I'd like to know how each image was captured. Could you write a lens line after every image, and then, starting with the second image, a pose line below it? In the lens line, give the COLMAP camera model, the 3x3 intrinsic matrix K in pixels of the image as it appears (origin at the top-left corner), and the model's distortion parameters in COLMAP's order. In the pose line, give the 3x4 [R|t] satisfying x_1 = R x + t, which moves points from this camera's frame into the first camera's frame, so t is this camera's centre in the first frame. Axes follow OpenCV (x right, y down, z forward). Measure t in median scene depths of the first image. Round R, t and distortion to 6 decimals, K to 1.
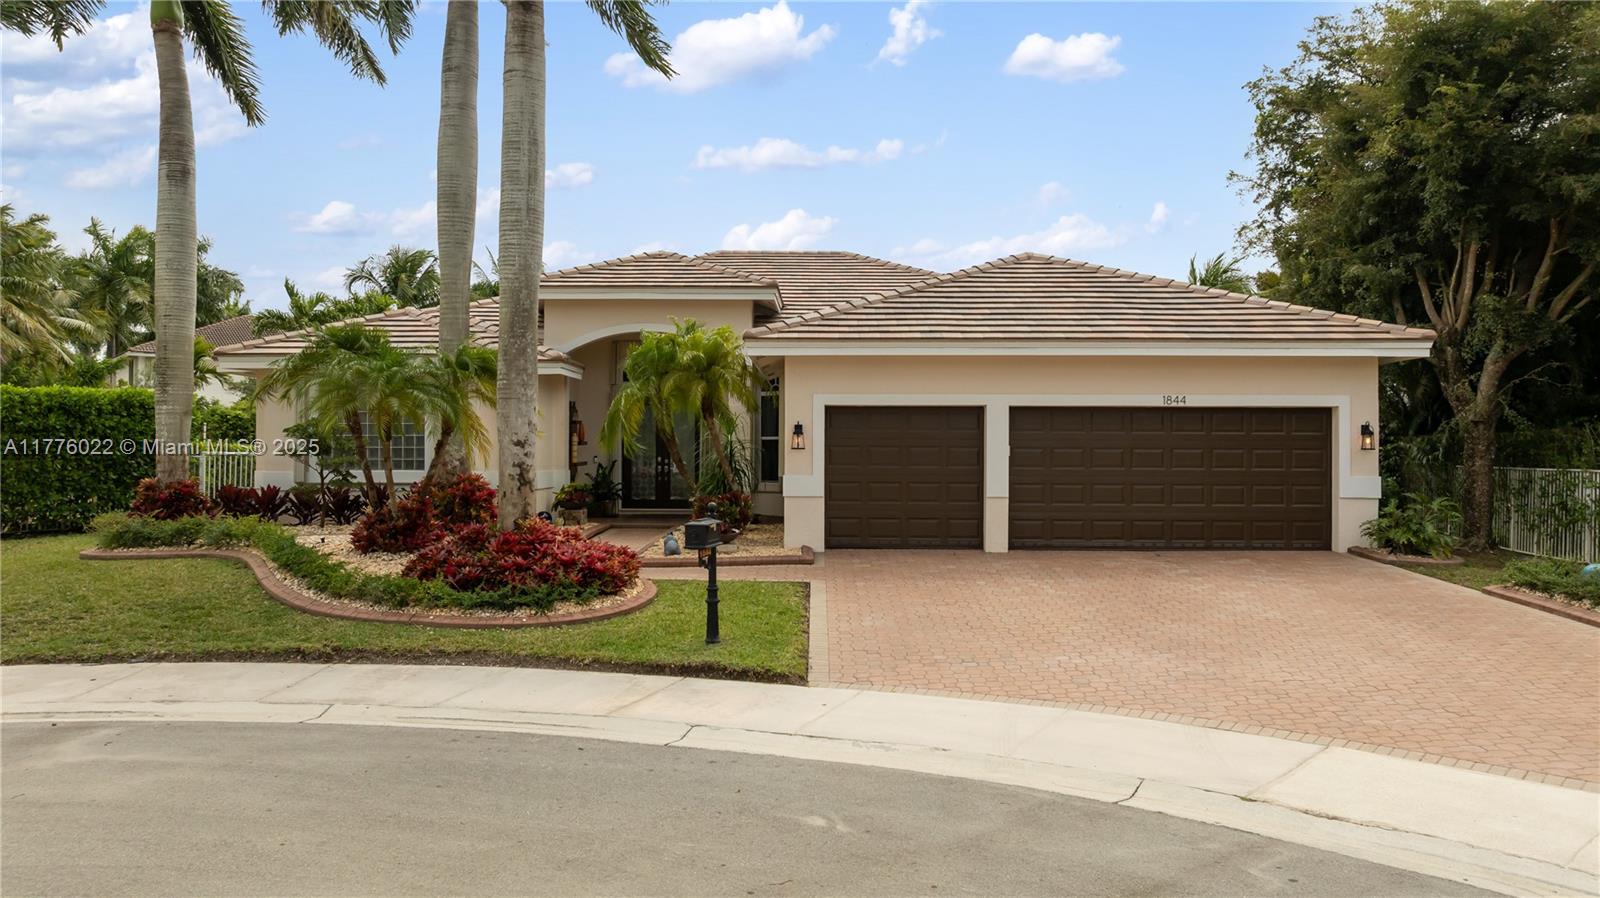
lens RADIAL K [[1133.7, 0, 798.9], [0, 1133.7, 453.4], [0, 0, 1]] dist [-0.018740, -0.006297]
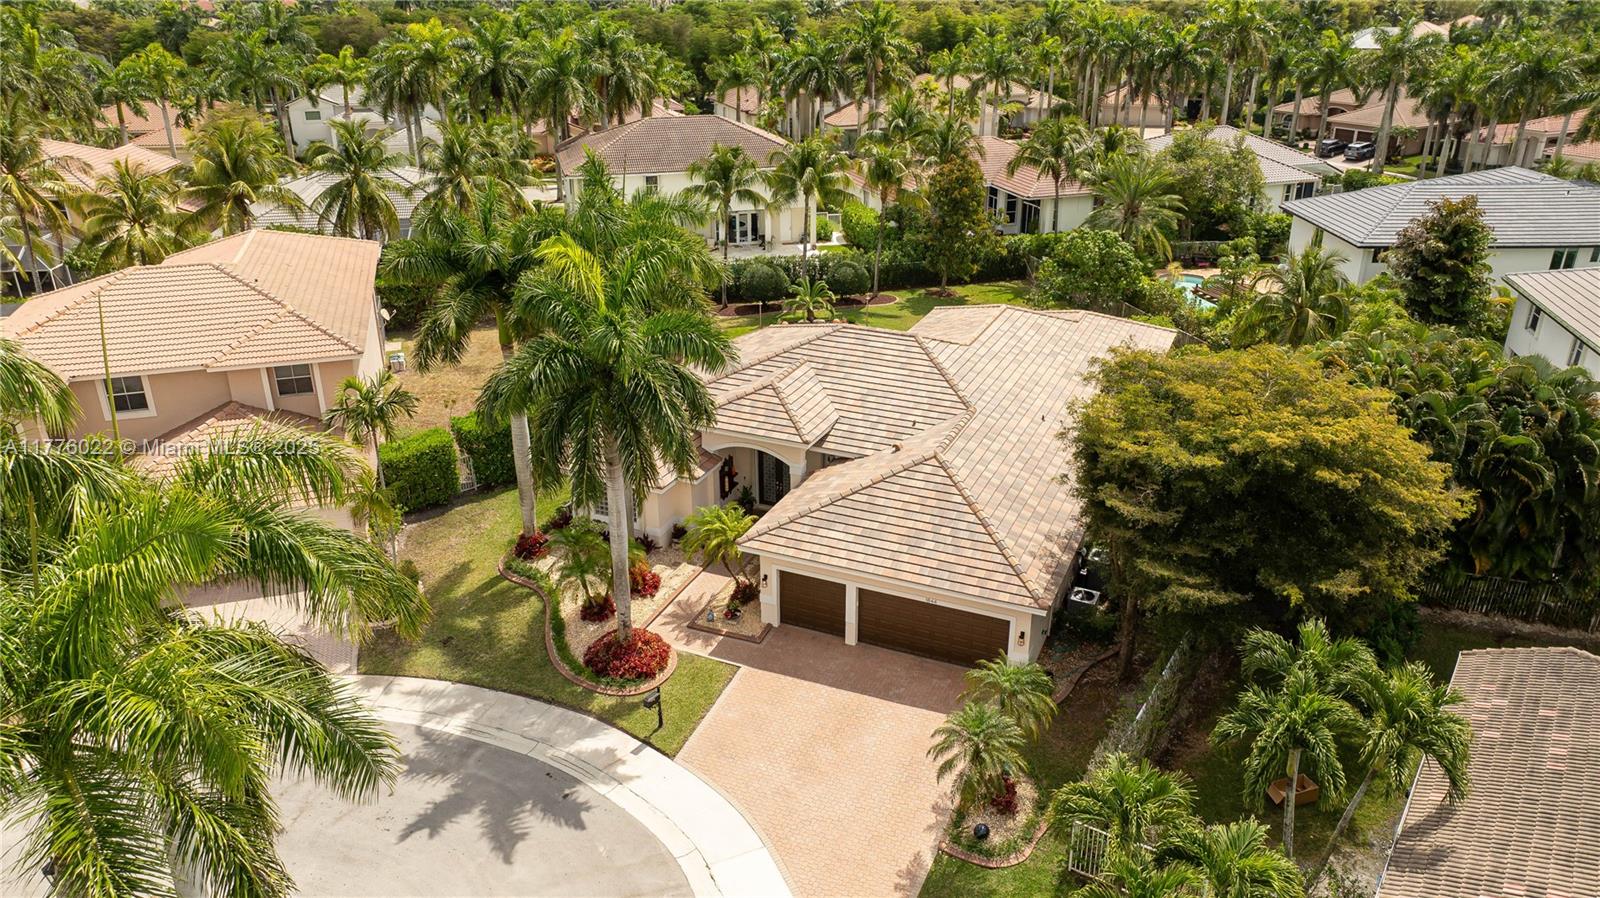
lens RADIAL K [[965.9, 0, 801.8], [0, 965.9, 547.0], [0, 0, 1]] dist [-0.025871, 0.000222]
pose [[0.927054, 0.185091, -0.326055, 0.660555], [-0.005980, 0.876837, 0.480750, -0.966390], [0.374880, -0.443731, 0.813983, -0.460755]]
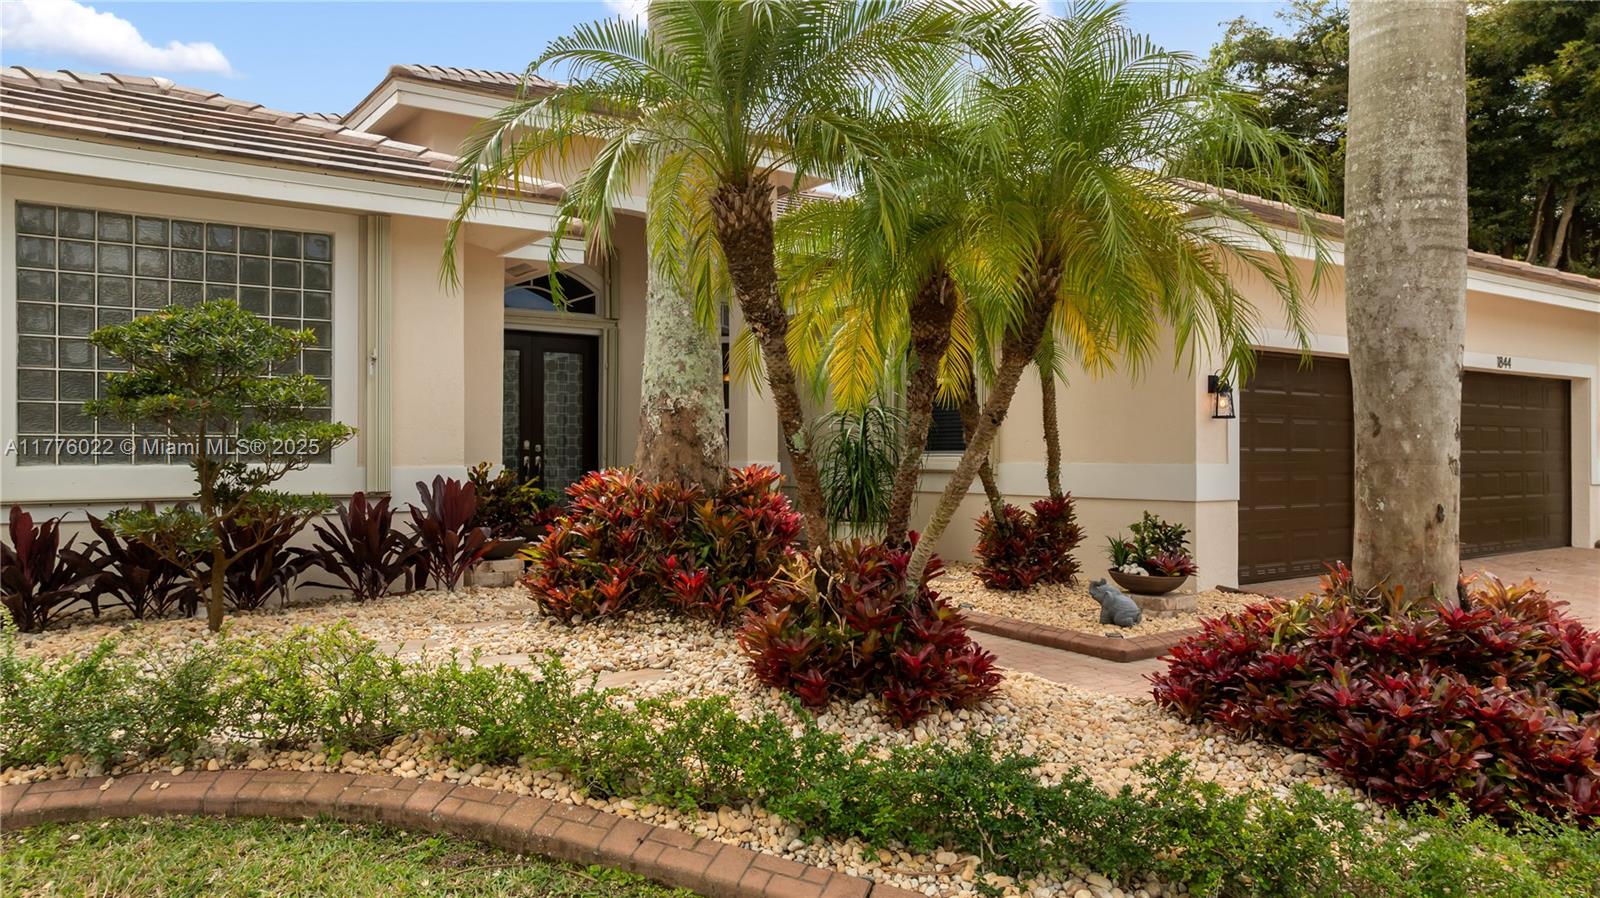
lens RADIAL K [[1130.1, 0, 803.2], [0, 1130.1, 460.0], [0, 0, 1]] dist [-0.023614, 0.009901]
pose [[0.804405, -0.006138, 0.594049, -0.508678], [0.001769, 0.999967, 0.007935, 0.012500], [-0.594078, -0.005332, 0.804390, 0.665135]]
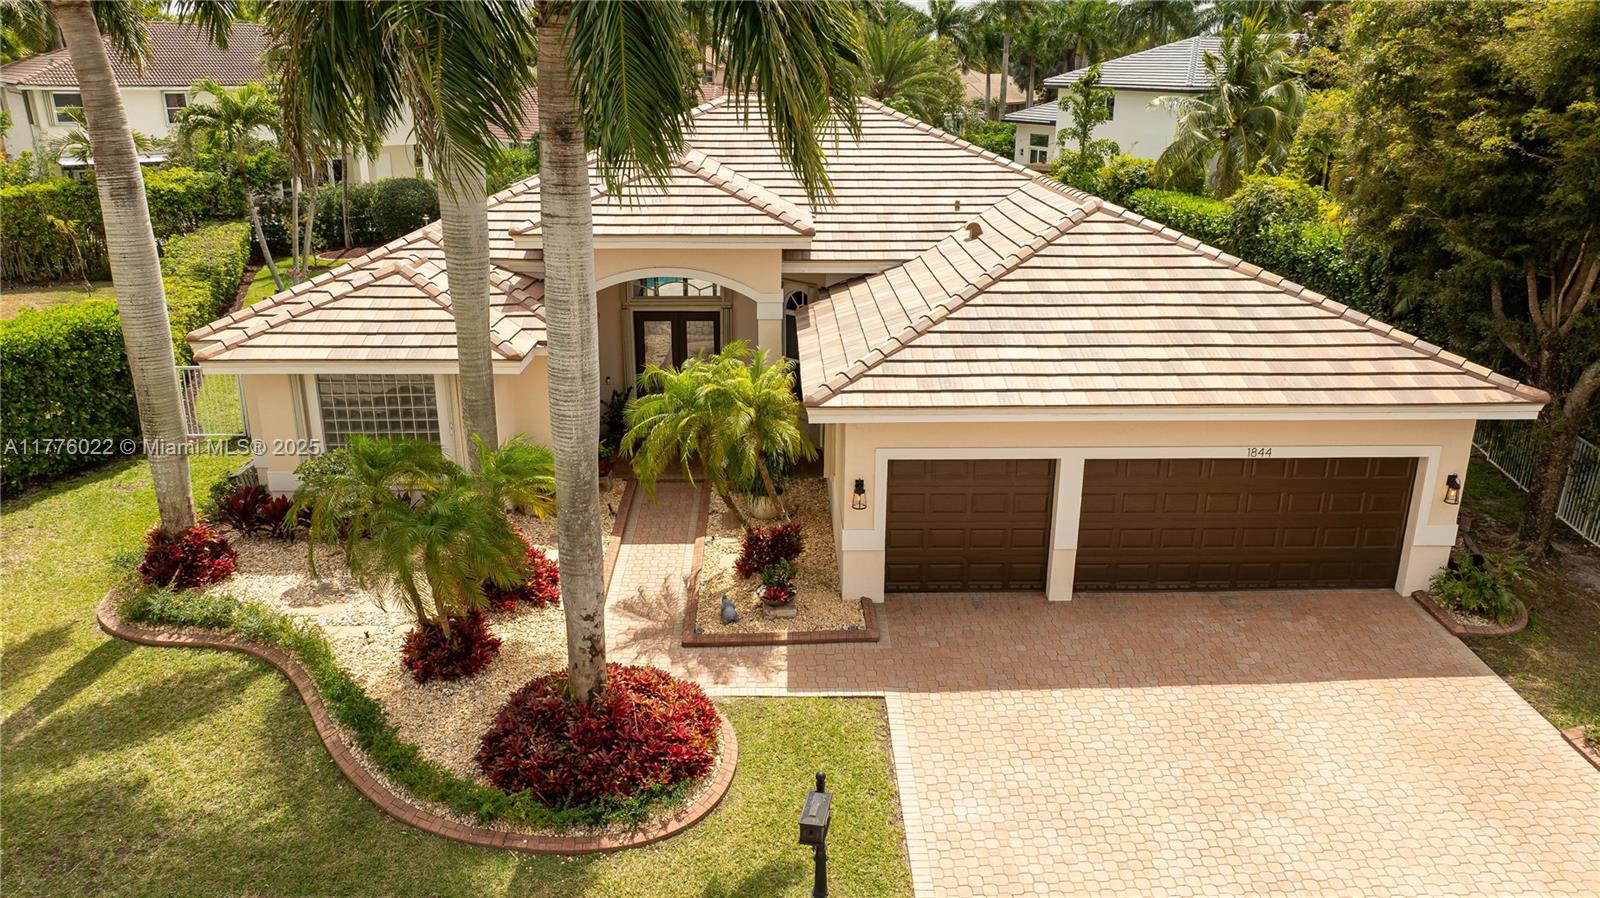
lens RADIAL K [[1151.3, 0, 799.2], [0, 1151.3, 454.7], [0, 0, 1]] dist [-0.019926, 0.008483]
pose [[0.999178, -0.013431, 0.038249, -0.086221], [0.000246, 0.945512, 0.325587, -0.354946], [-0.040538, -0.325310, 0.944738, 0.112530]]
